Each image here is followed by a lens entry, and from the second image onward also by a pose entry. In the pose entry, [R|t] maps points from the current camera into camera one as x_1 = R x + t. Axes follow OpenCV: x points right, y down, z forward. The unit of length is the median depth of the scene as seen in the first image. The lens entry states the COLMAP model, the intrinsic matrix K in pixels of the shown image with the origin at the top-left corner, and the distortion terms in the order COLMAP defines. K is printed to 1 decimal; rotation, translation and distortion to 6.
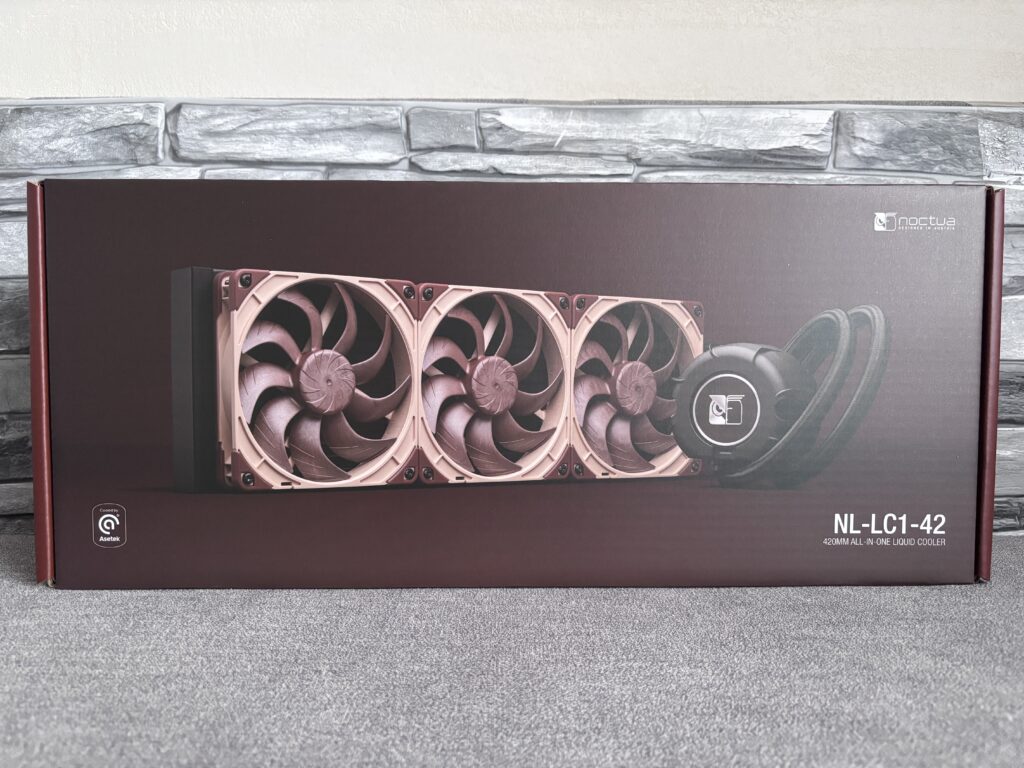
lens RADIAL K [[794.2, 0, 514.6], [0, 794.2, 380.2], [0, 0, 1]] dist [0.015802, -0.030161]
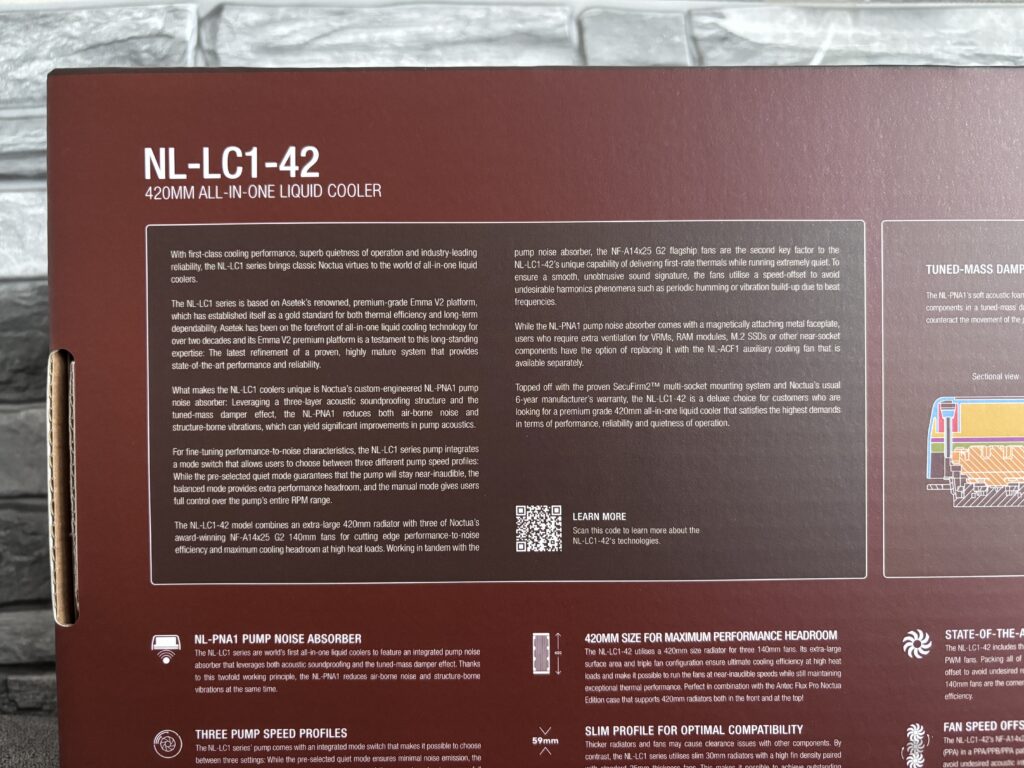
lens RADIAL K [[789.8, 0, 509.1], [0, 789.8, 383.3], [0, 0, 1]] dist [0.021019, -0.049466]
pose [[0.999934, -0.010778, 0.004050, -0.197594], [0.010845, 0.999799, -0.016873, -0.032737], [-0.003867, 0.016916, 0.999849, 0.376276]]
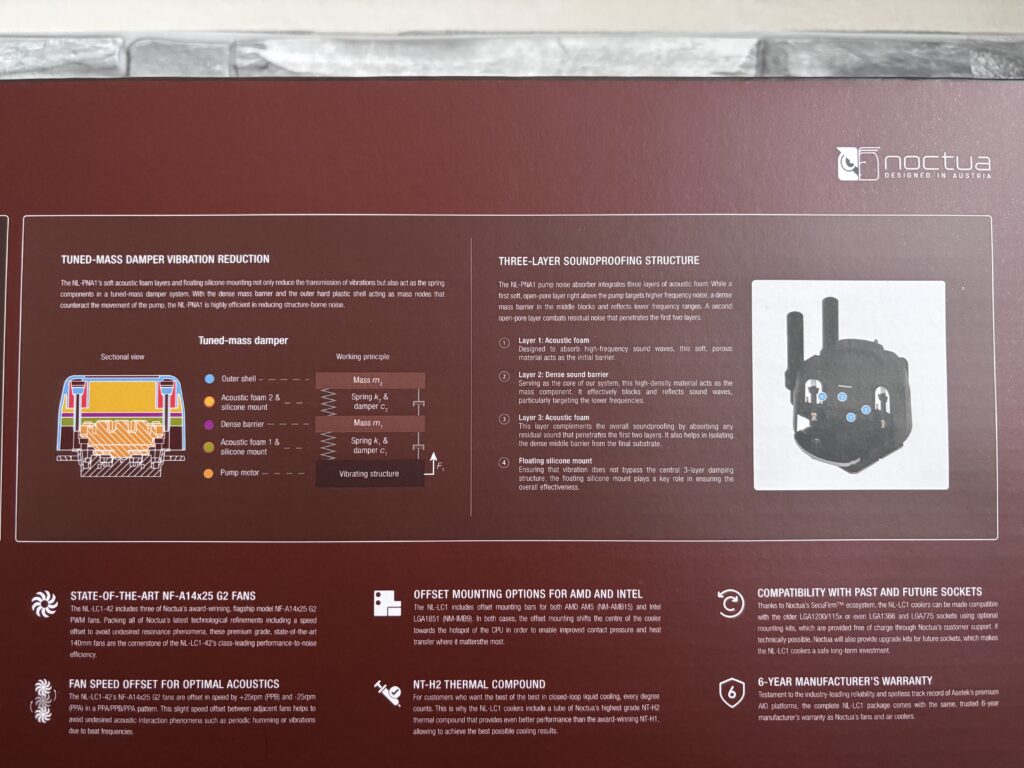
lens RADIAL K [[805.6, 0, 520.9], [0, 805.6, 384.1], [0, 0, 1]] dist [0.036582, -0.079623]
pose [[0.999976, -0.004844, 0.005034, 0.195092], [0.005191, 0.997431, -0.071440, 0.001450], [-0.004675, 0.071464, 0.997432, 0.336530]]
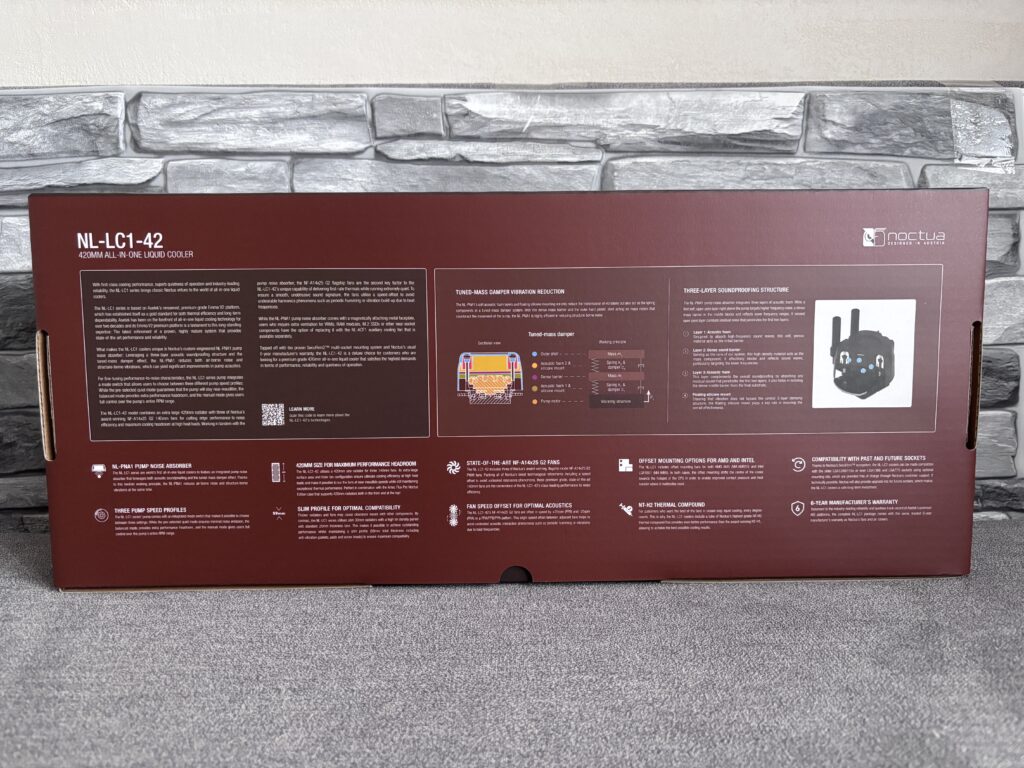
lens RADIAL K [[794.2, 0, 514.6], [0, 794.2, 380.2], [0, 0, 1]] dist [0.015802, -0.030161]
pose [[0.999892, -0.013158, 0.006478, 0.030467], [0.012730, 0.997983, 0.062193, -0.049265], [-0.007283, -0.062104, 0.998043, -0.004051]]
